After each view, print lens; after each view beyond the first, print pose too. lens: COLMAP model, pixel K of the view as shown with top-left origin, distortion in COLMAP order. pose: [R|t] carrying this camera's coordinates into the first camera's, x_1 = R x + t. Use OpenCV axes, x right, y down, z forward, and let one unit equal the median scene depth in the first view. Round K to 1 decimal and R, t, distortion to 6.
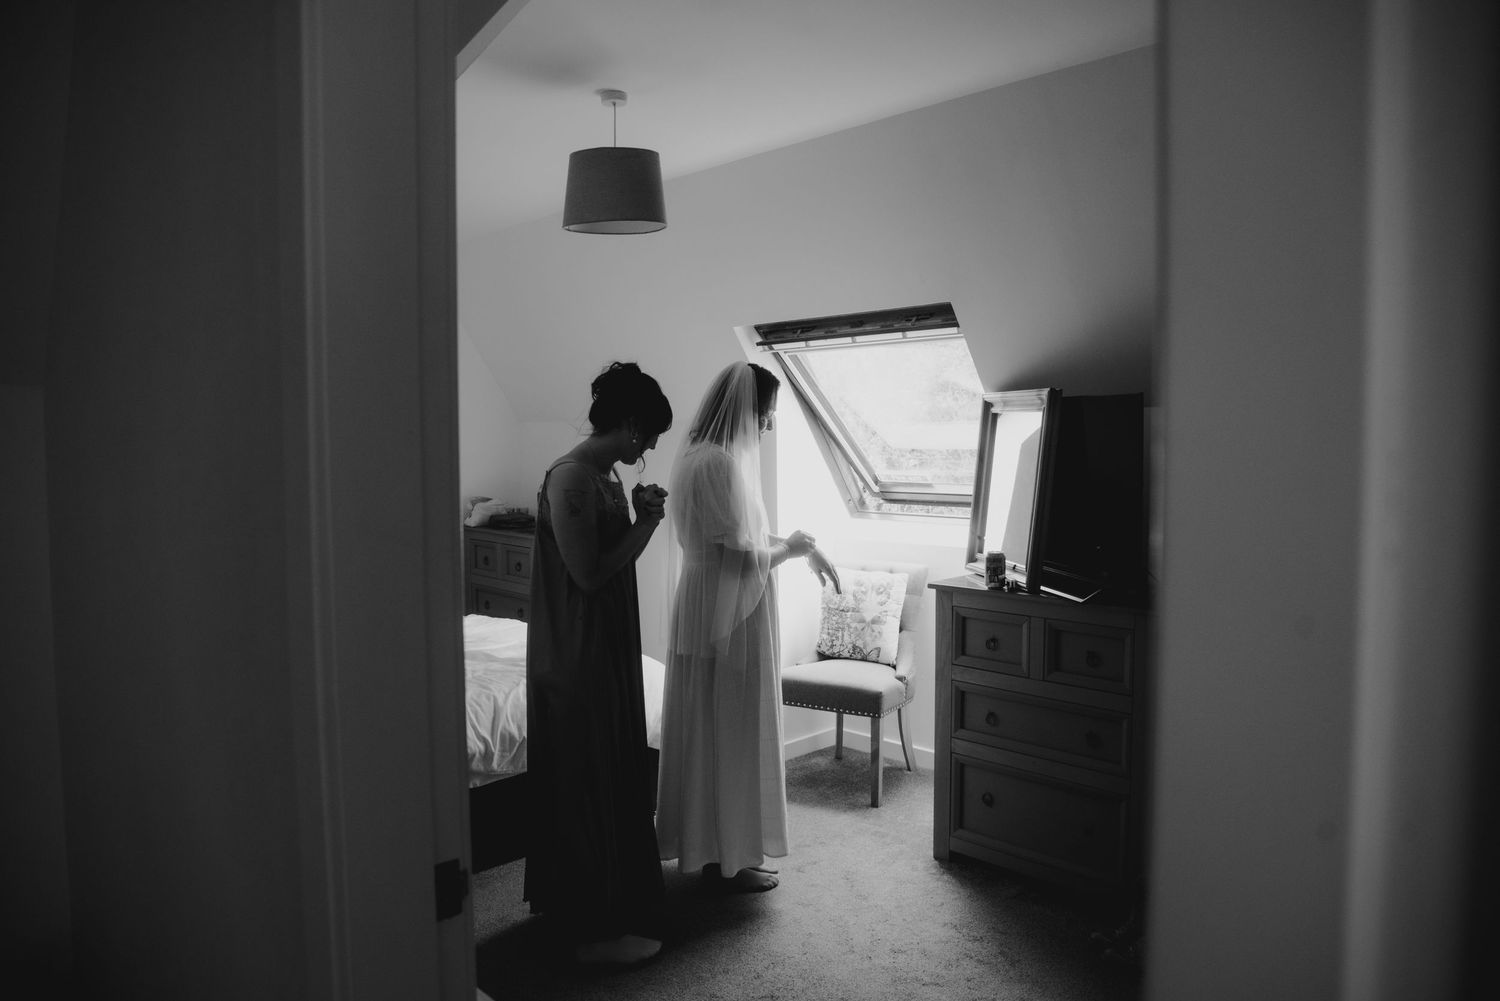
lens RADIAL K [[1036.0, 0, 762.8], [0, 1036.0, 505.1], [0, 0, 1]] dist [-0.073029, 0.004333]
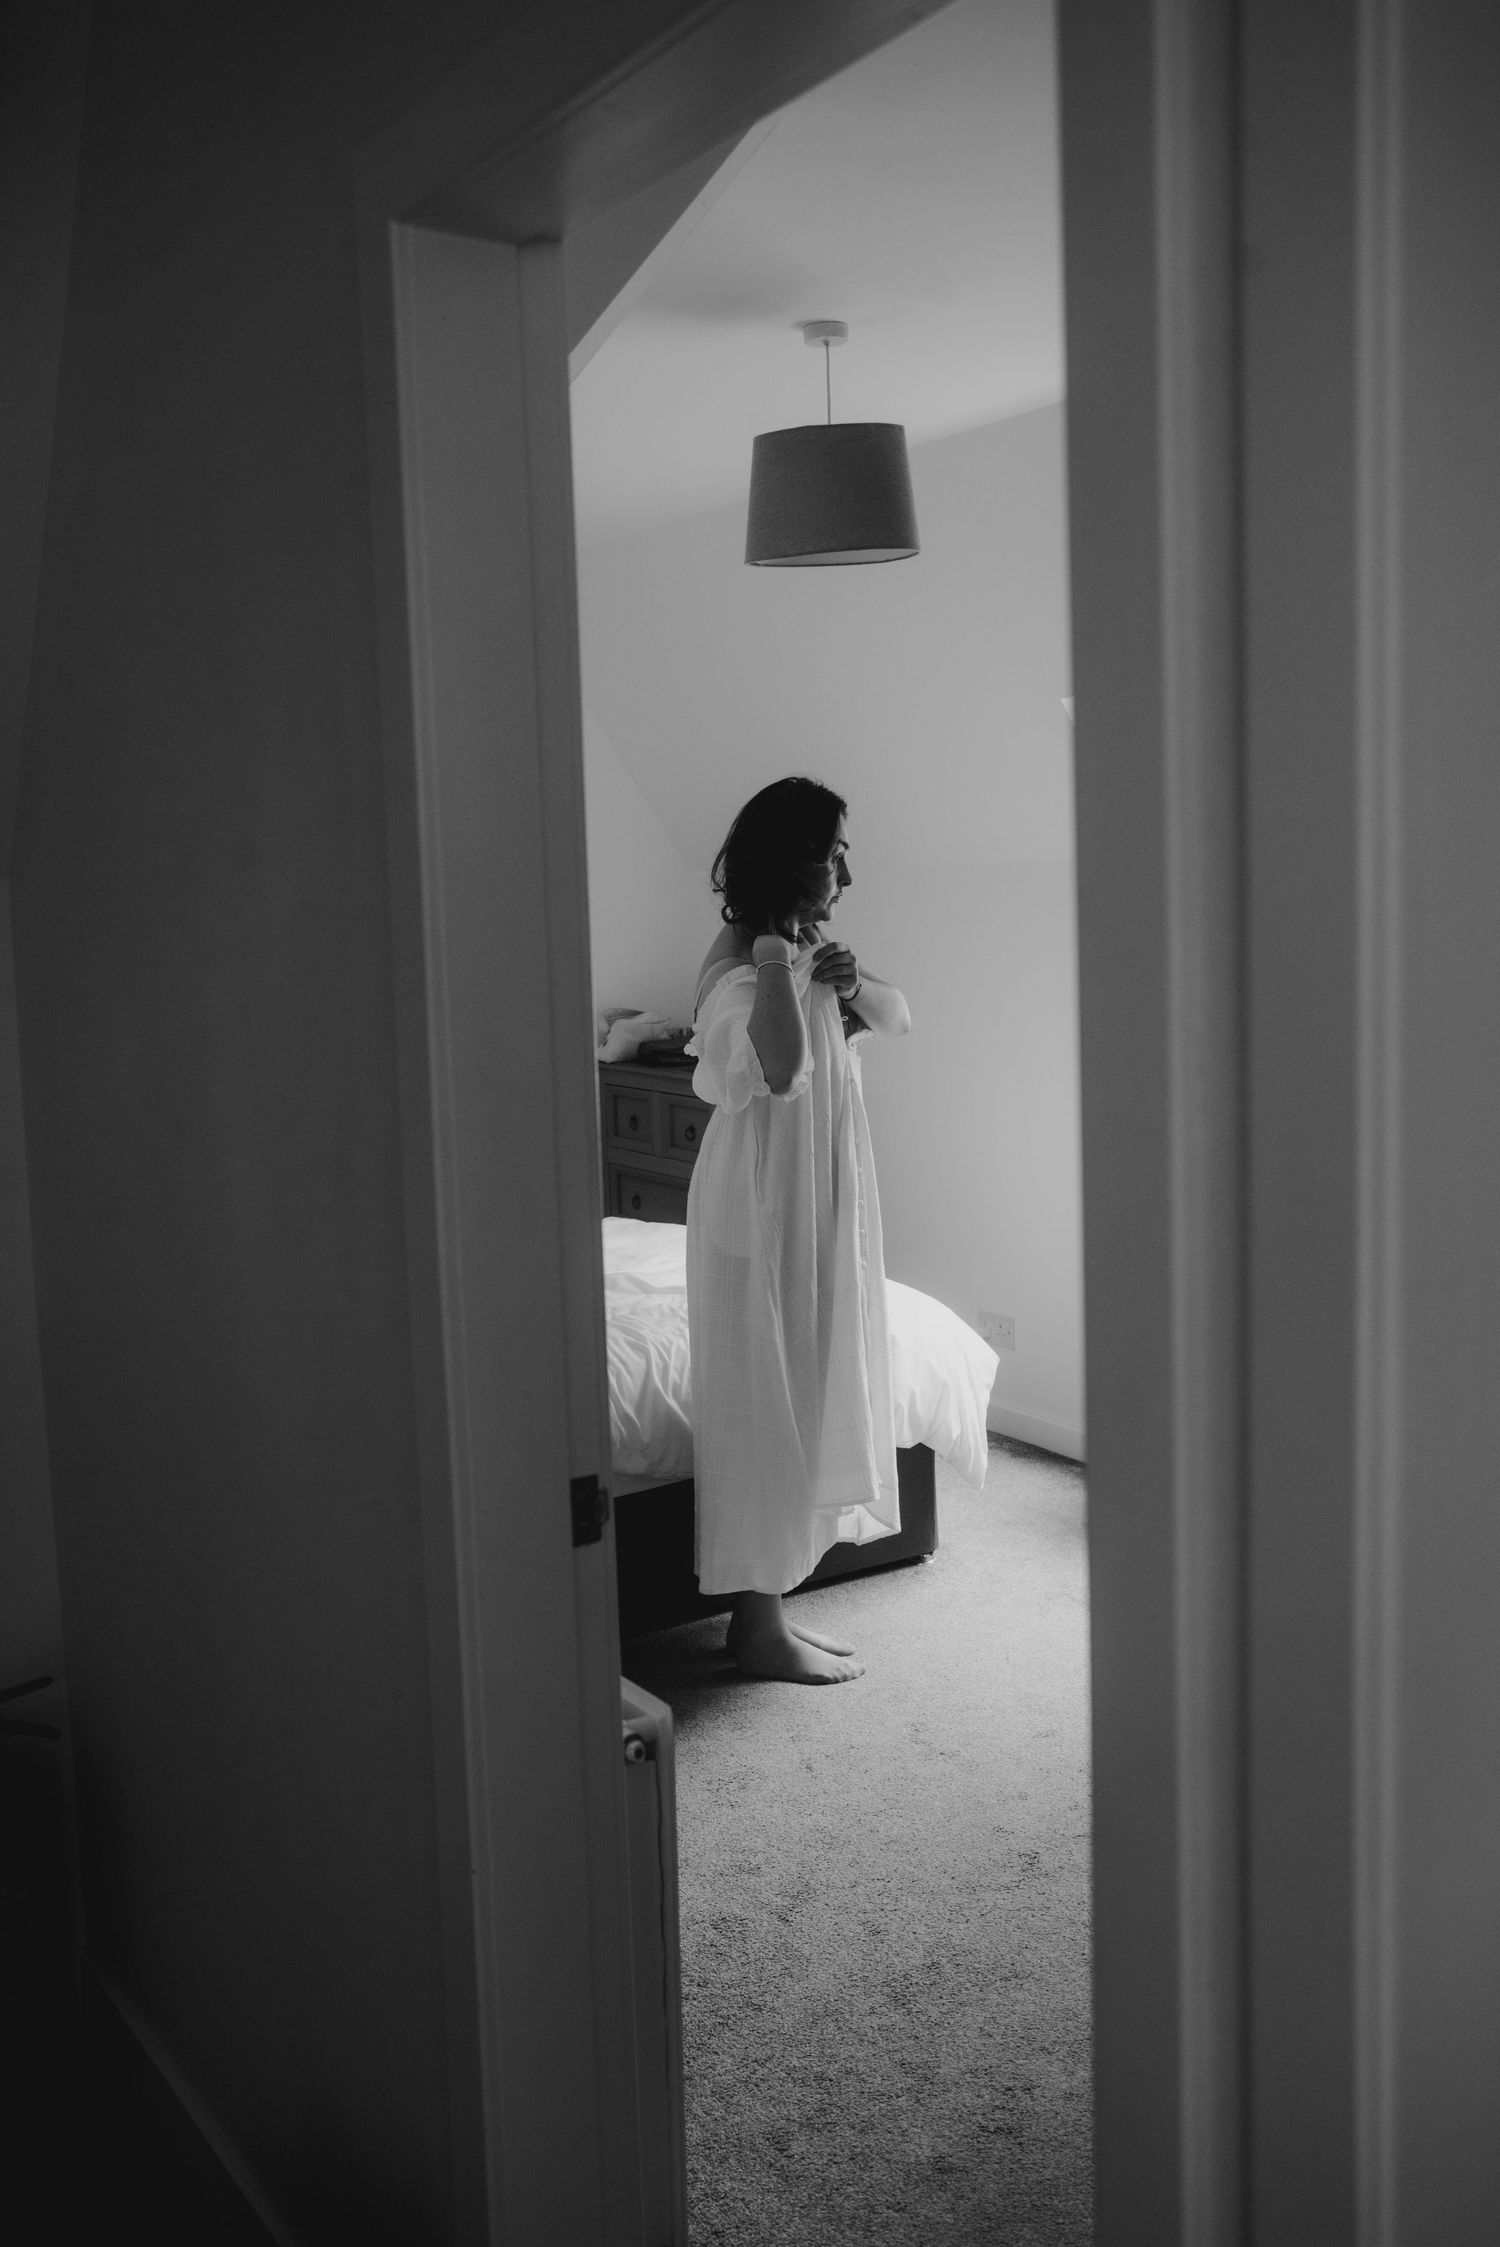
lens RADIAL K [[2355.3, 0, 749.0], [0, 2355.3, 1117.0], [0, 0, 1]] dist [-0.001708, 0.000000]
pose [[0.976909, -0.004039, -0.213618, 0.085942], [0.014675, 0.998728, 0.048231, -0.012996], [0.213151, -0.050252, 0.975726, -0.306524]]
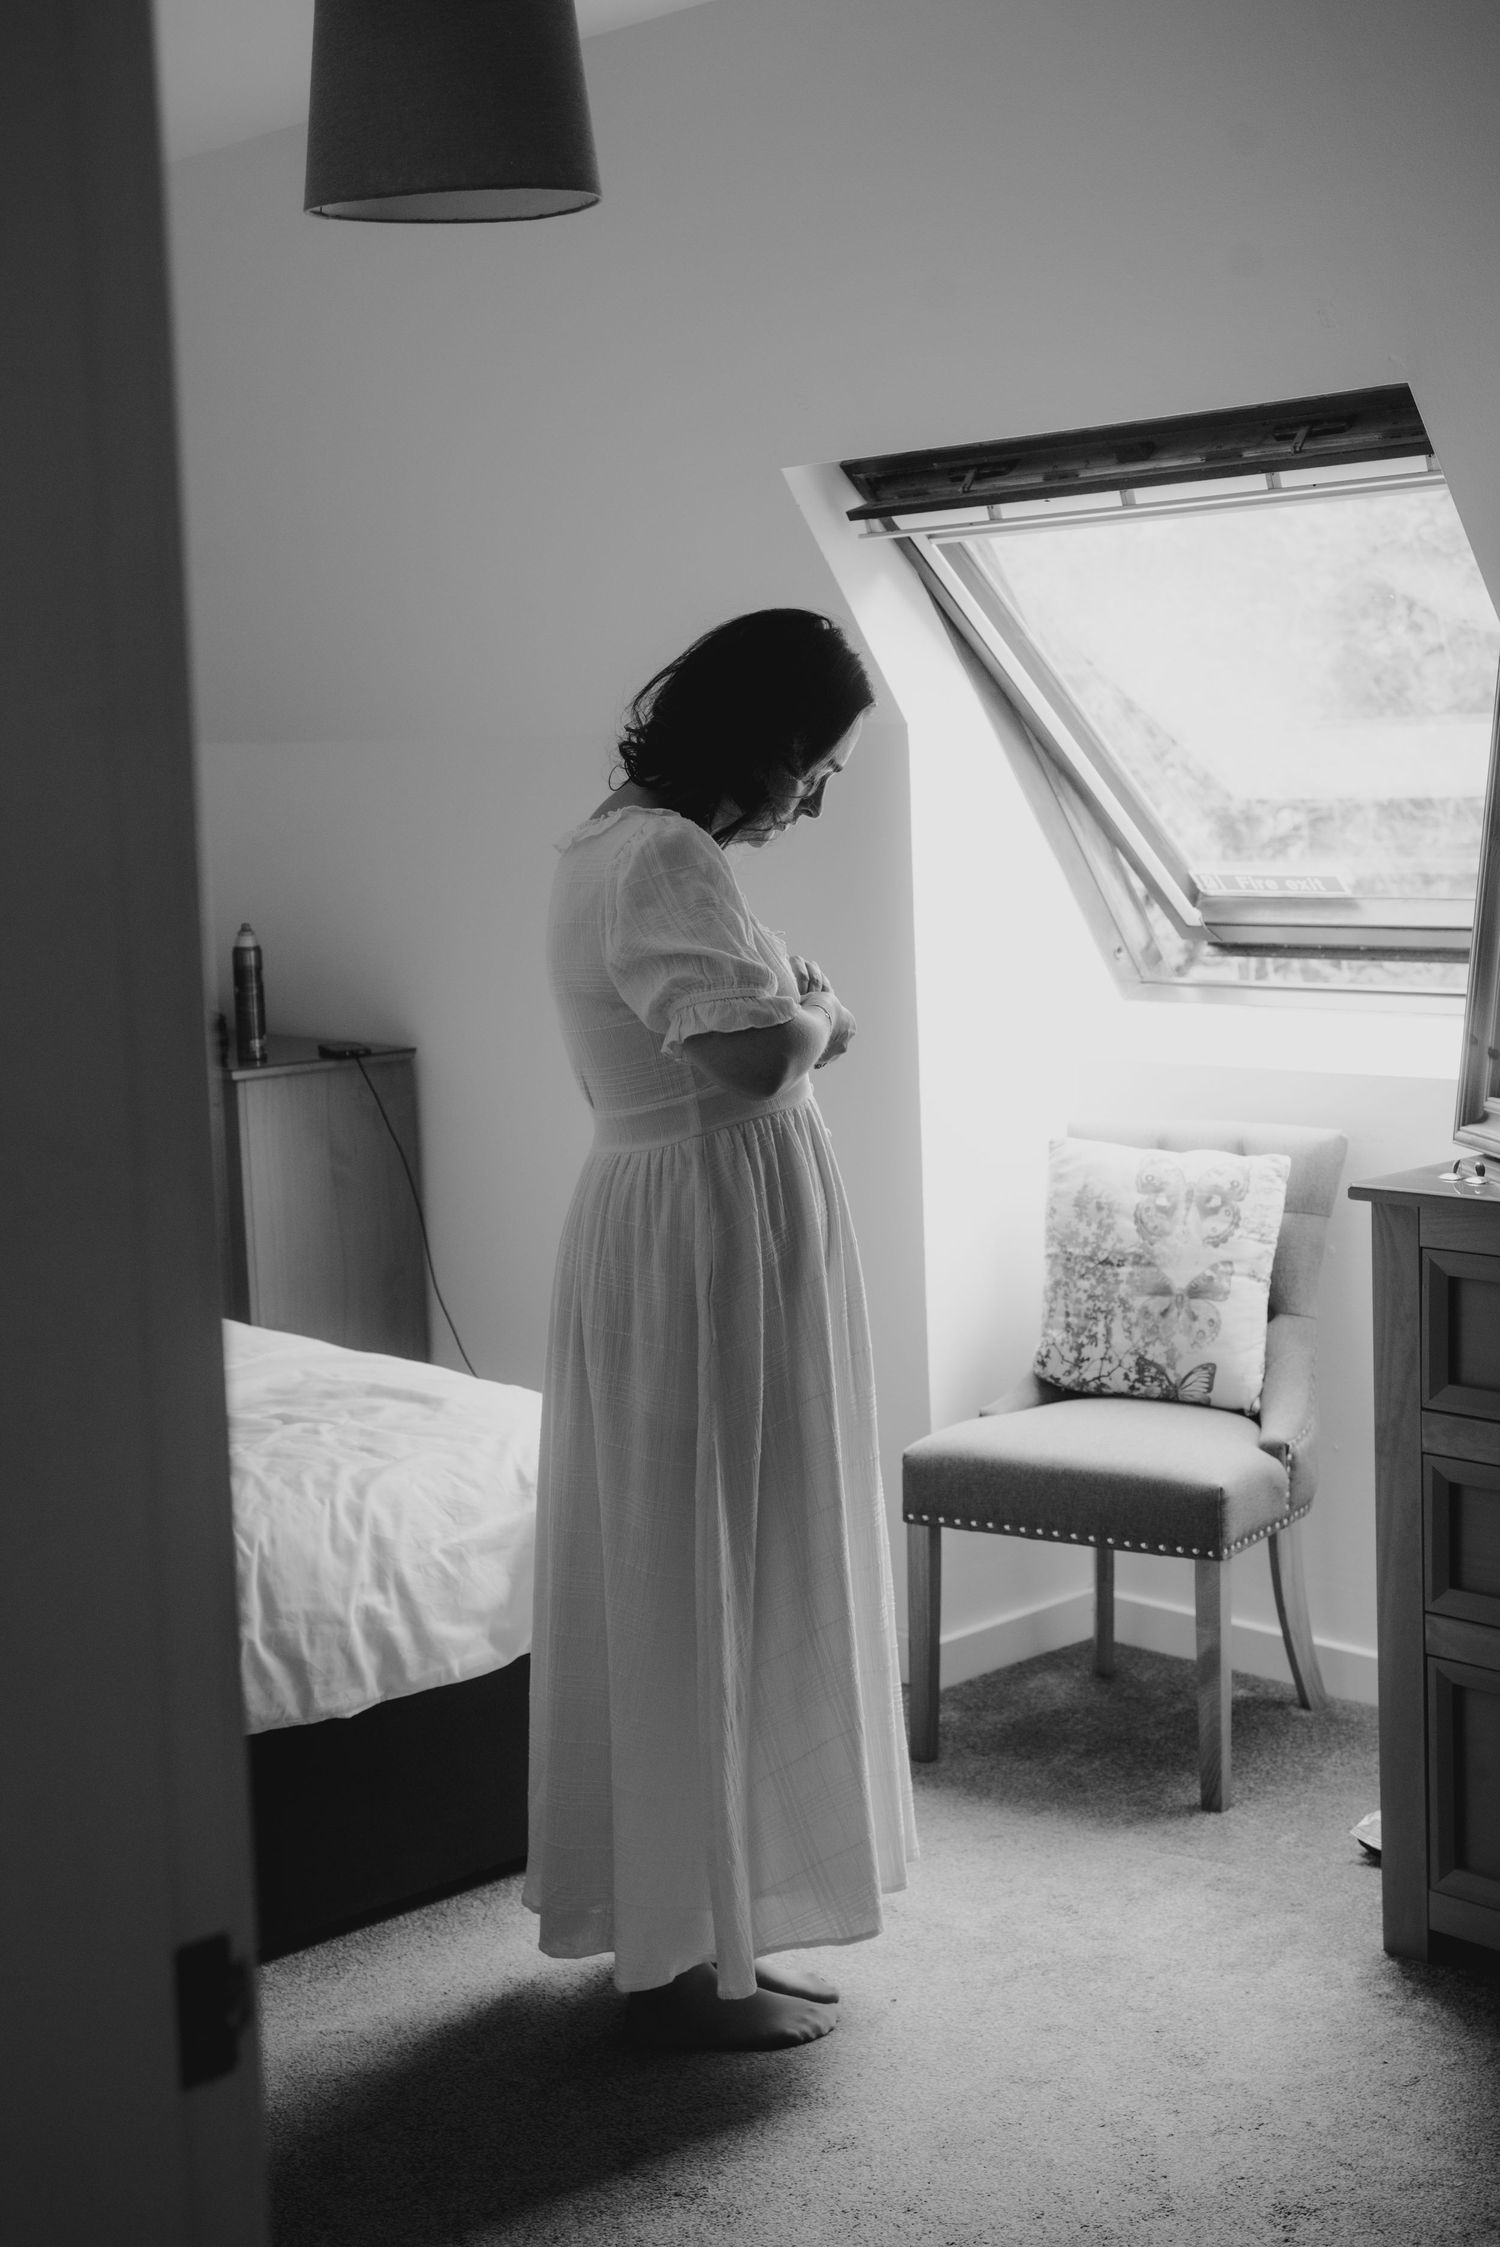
lens RADIAL K [[3117.1, 0, 745.6], [0, 3117.1, 1104.8], [0, 0, 1]] dist [0.100705, 0.000000]
pose [[0.999395, -0.023305, -0.025800, -0.019782], [0.024705, 0.998161, 0.055361, -0.016510], [0.024463, -0.055965, 0.998133, -0.082743]]
